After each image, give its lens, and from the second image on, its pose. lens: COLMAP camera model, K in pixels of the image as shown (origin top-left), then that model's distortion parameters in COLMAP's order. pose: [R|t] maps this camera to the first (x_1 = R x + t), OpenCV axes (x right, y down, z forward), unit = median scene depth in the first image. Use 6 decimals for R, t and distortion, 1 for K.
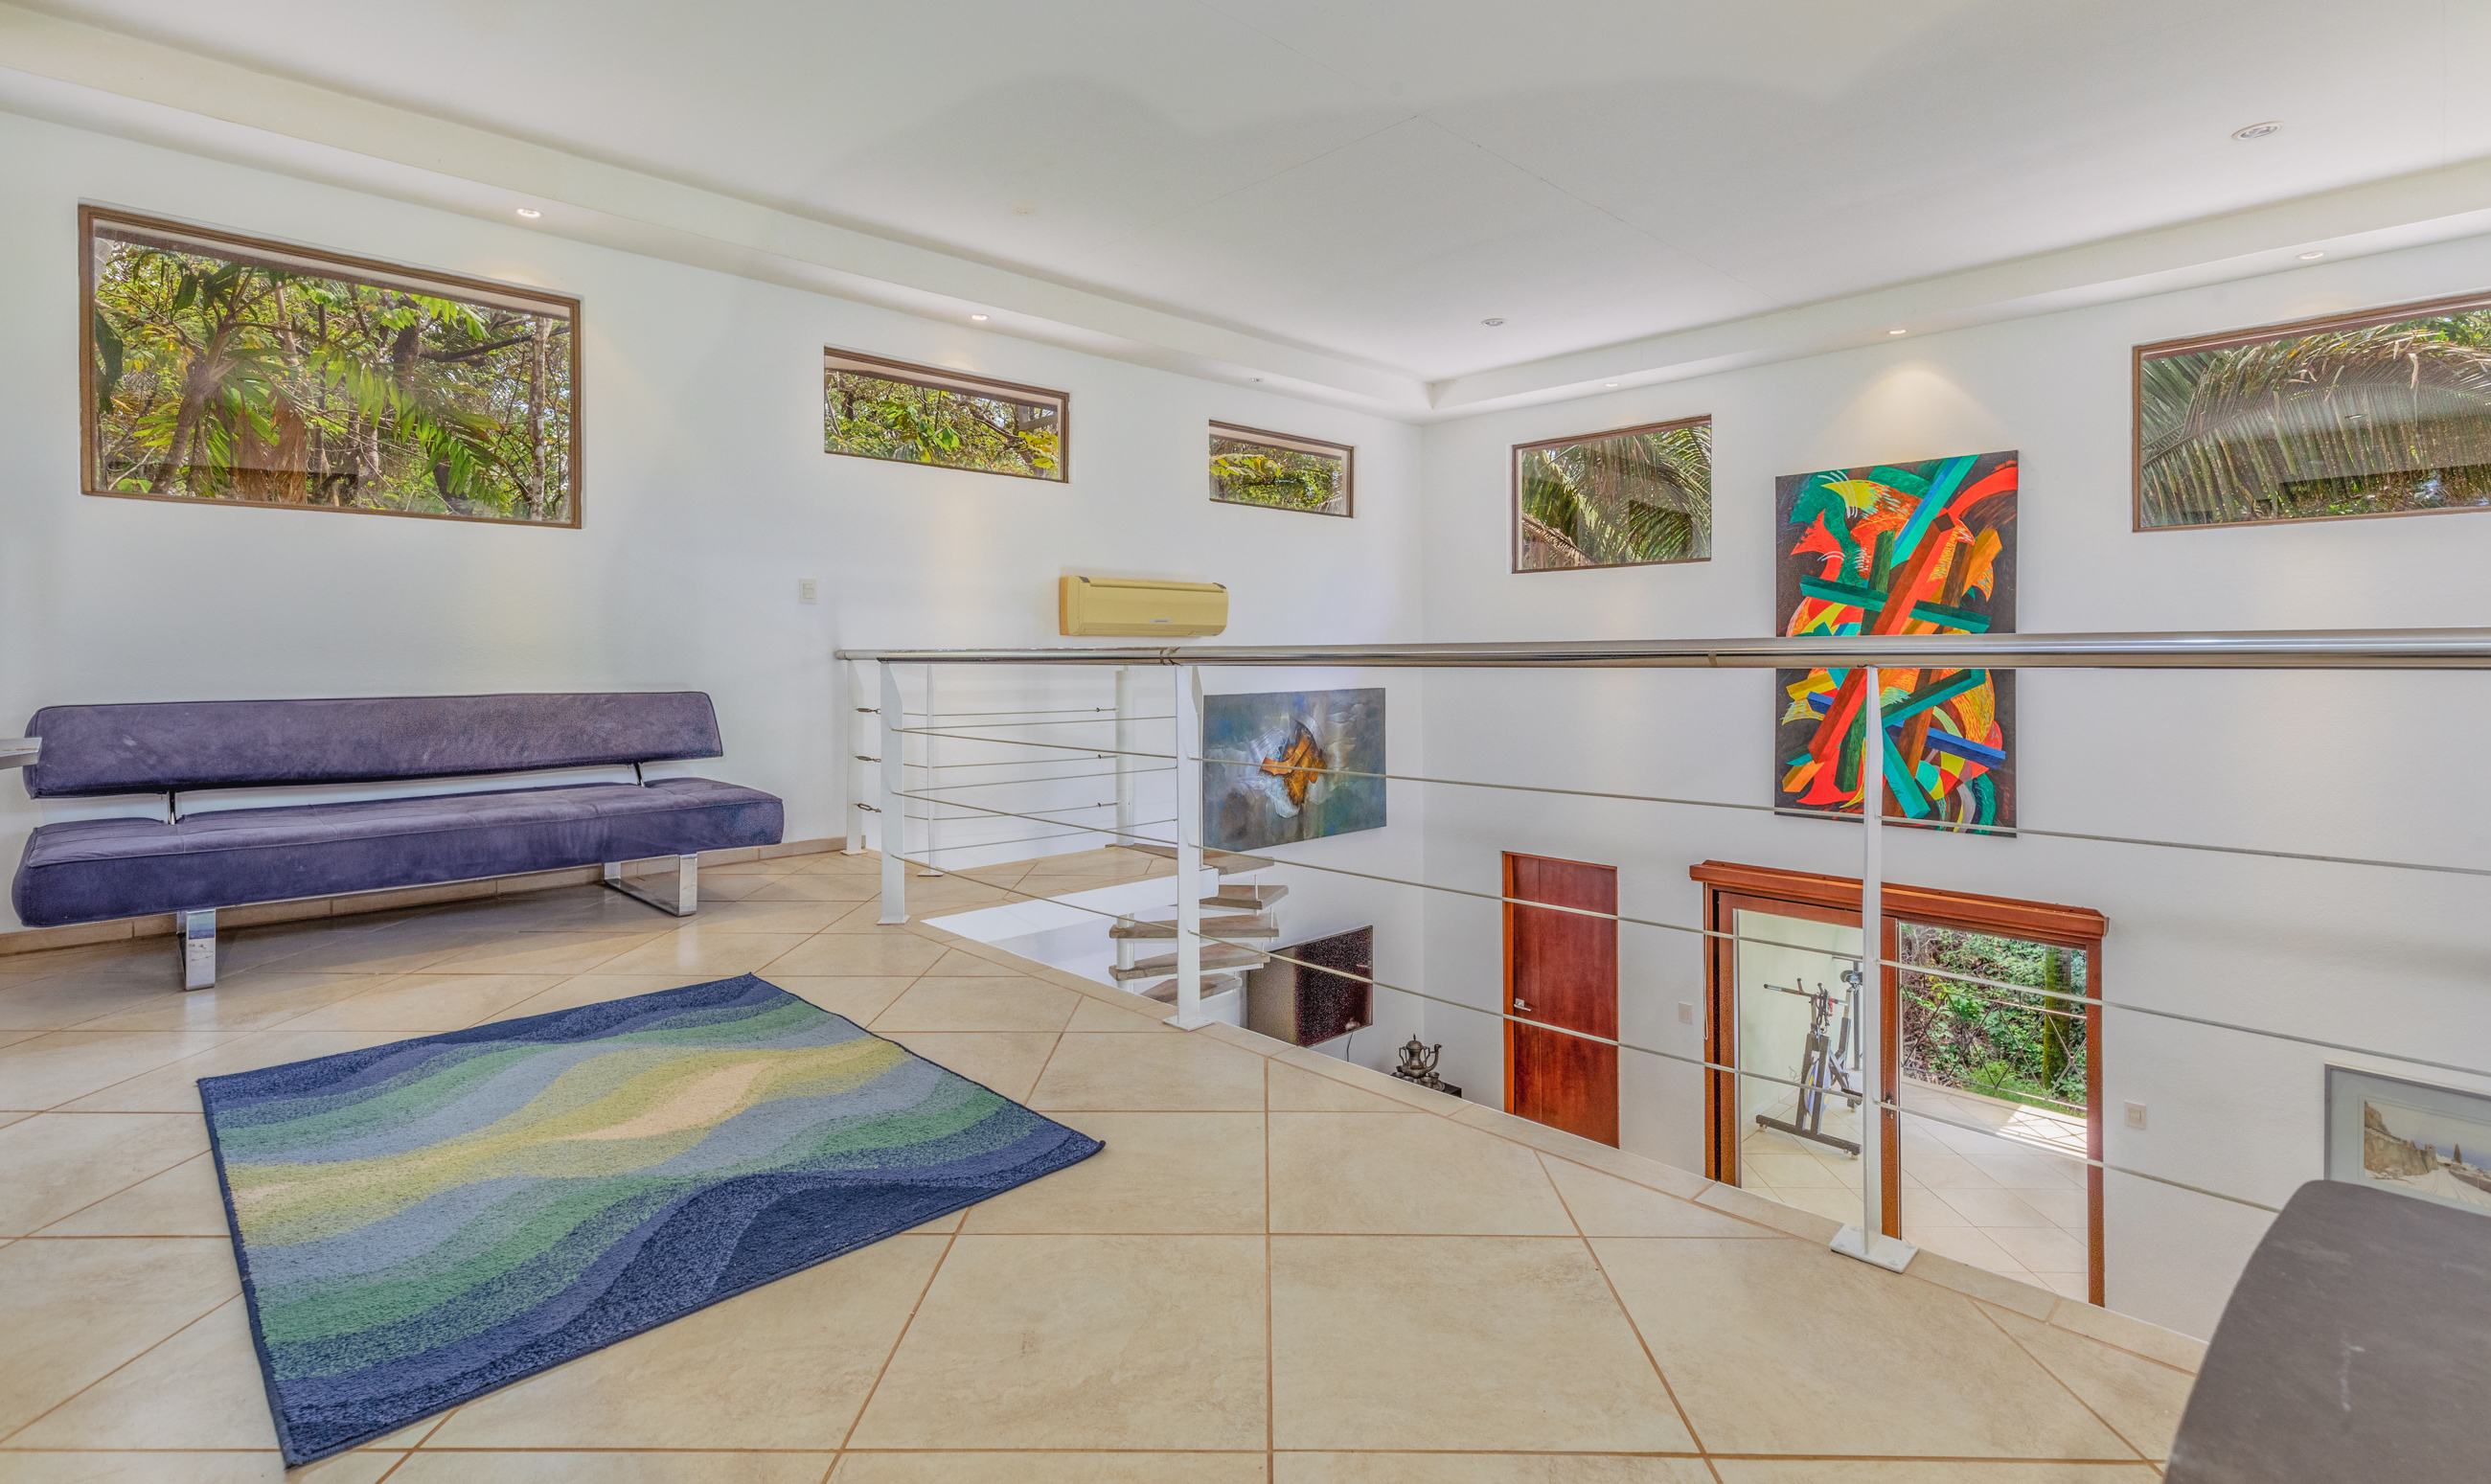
lens RADIAL K [[1171.9, 0, 1204.7], [0, 1171.9, 654.2], [0, 0, 1]] dist [0.003478, 0.000377]
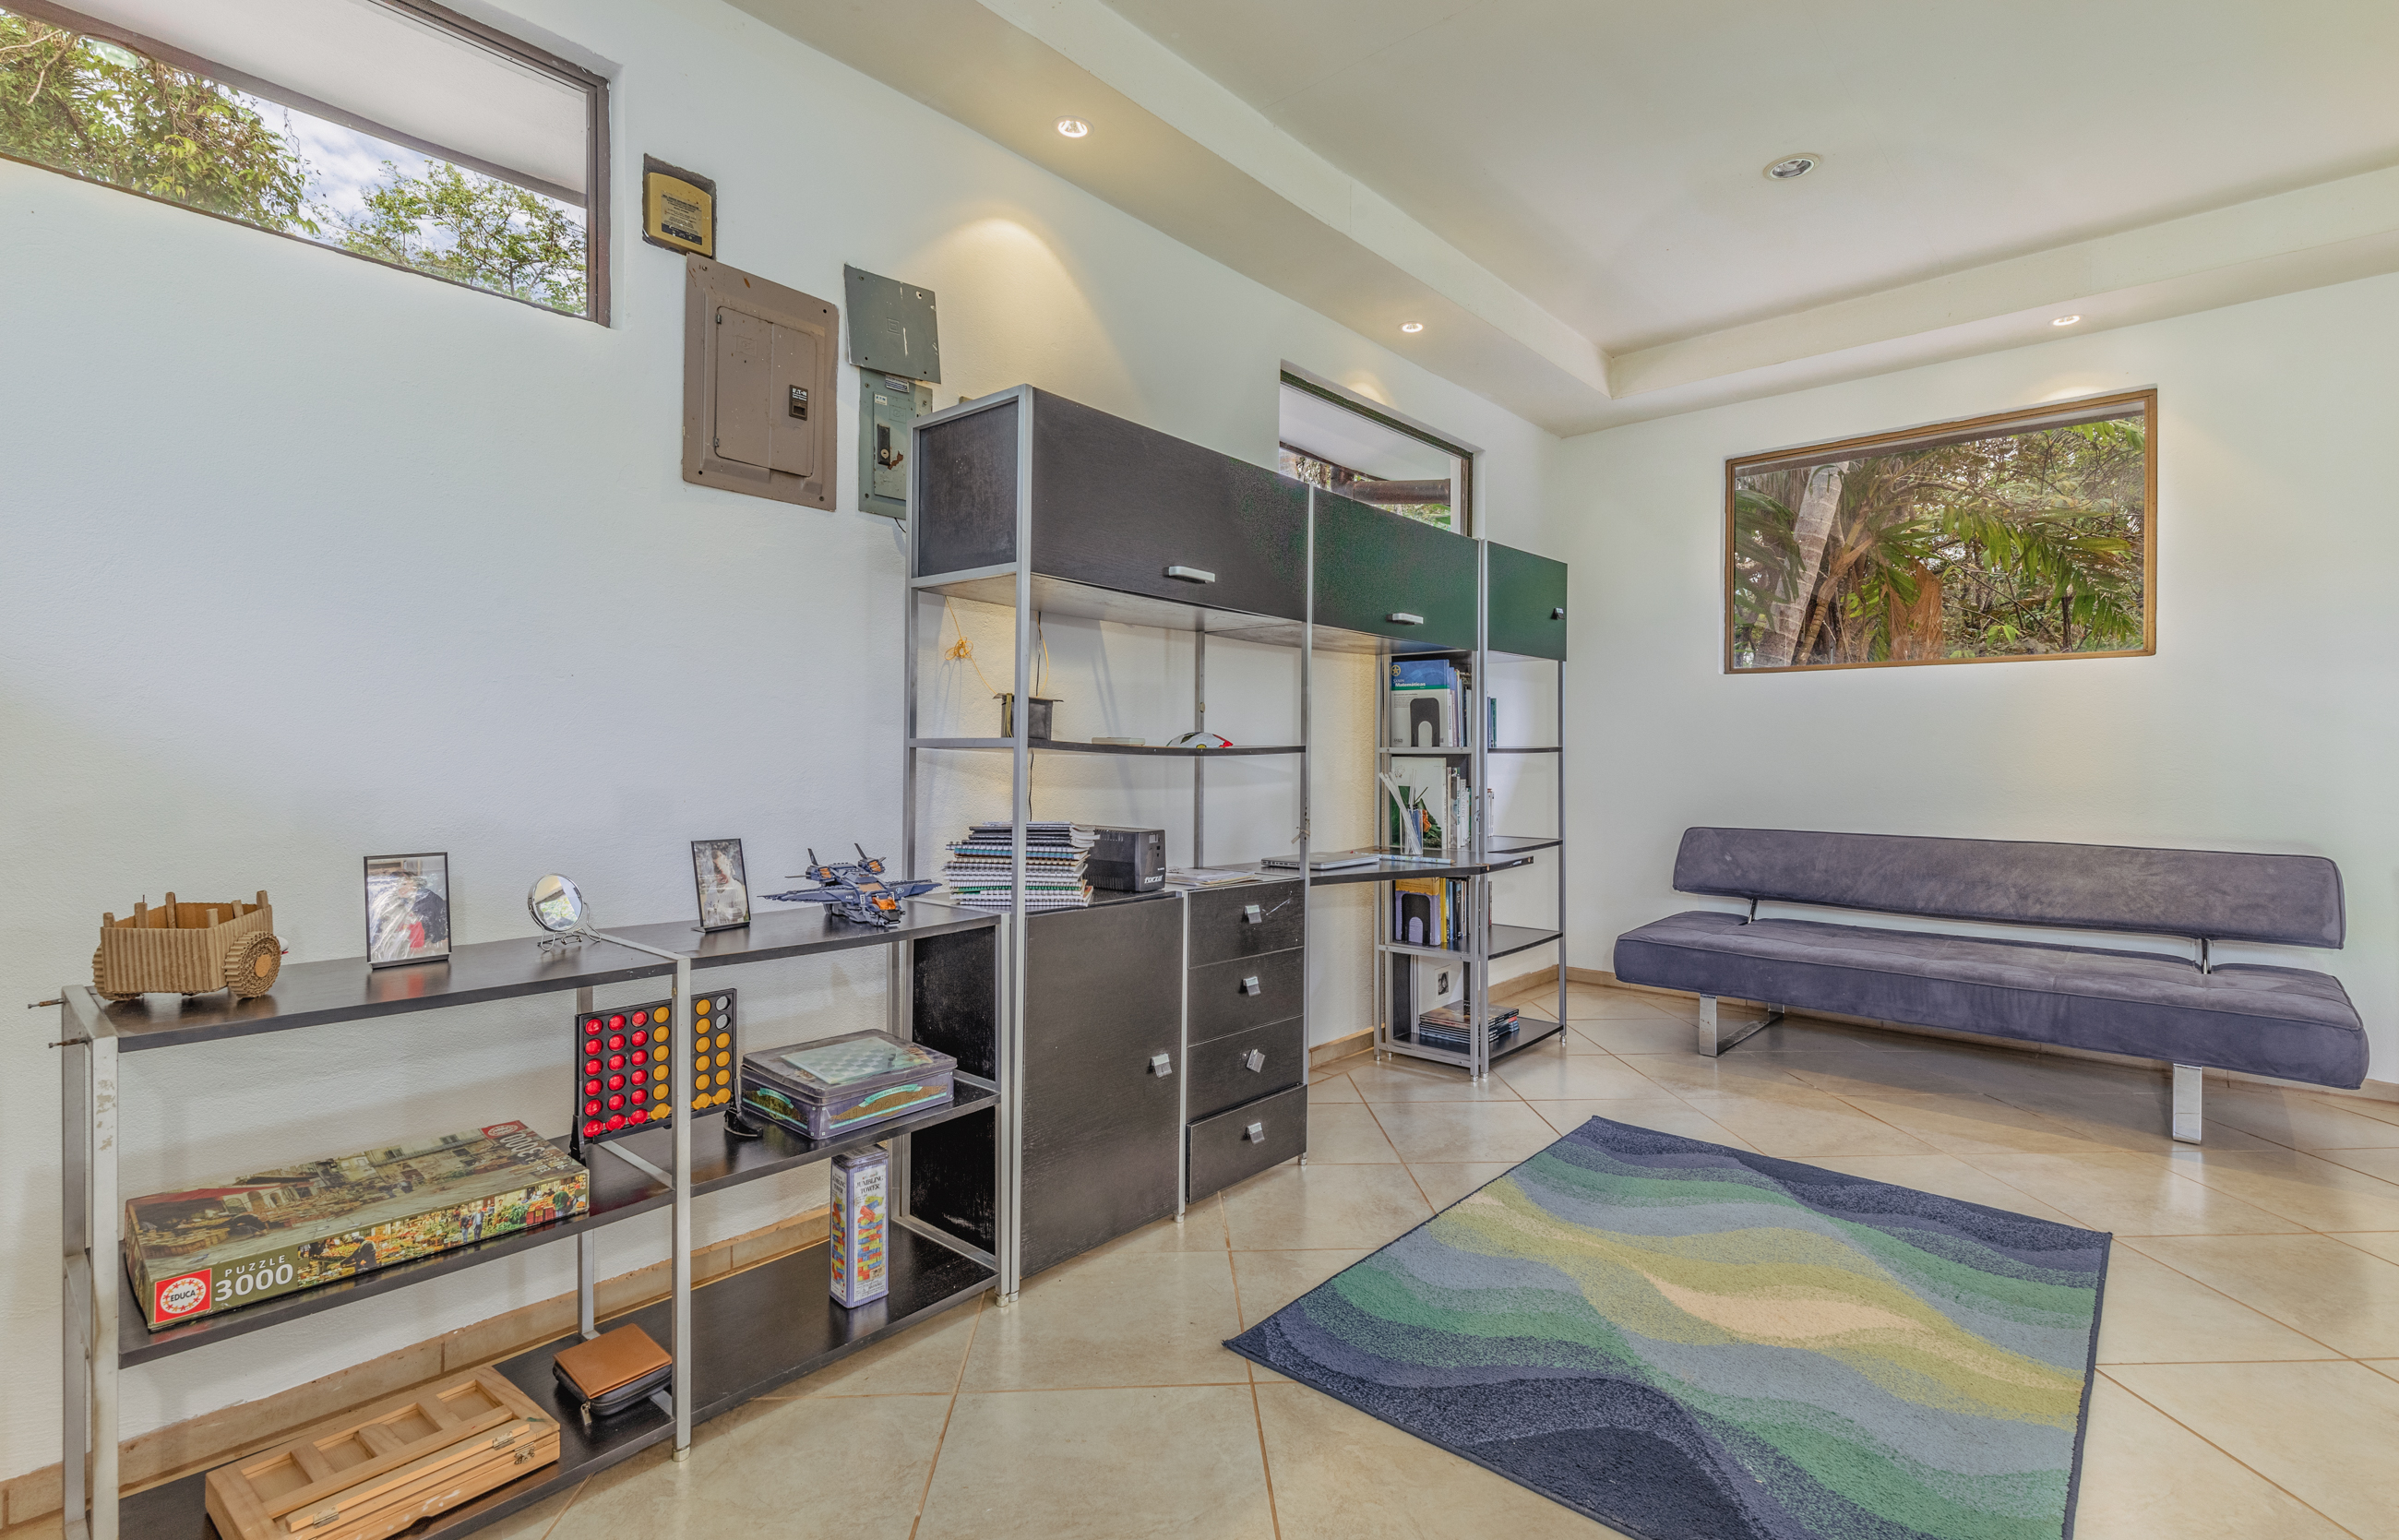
lens RADIAL K [[1072.4, 0, 1199.5], [0, 1072.4, 770.0], [0, 0, 1]] dist [-0.001655, 0.000064]
pose [[0.094833, 0.013430, -0.995403, 0.193089], [-0.008334, 0.999885, 0.012697, -0.028893], [0.995458, 0.007091, 0.094934, 0.250221]]
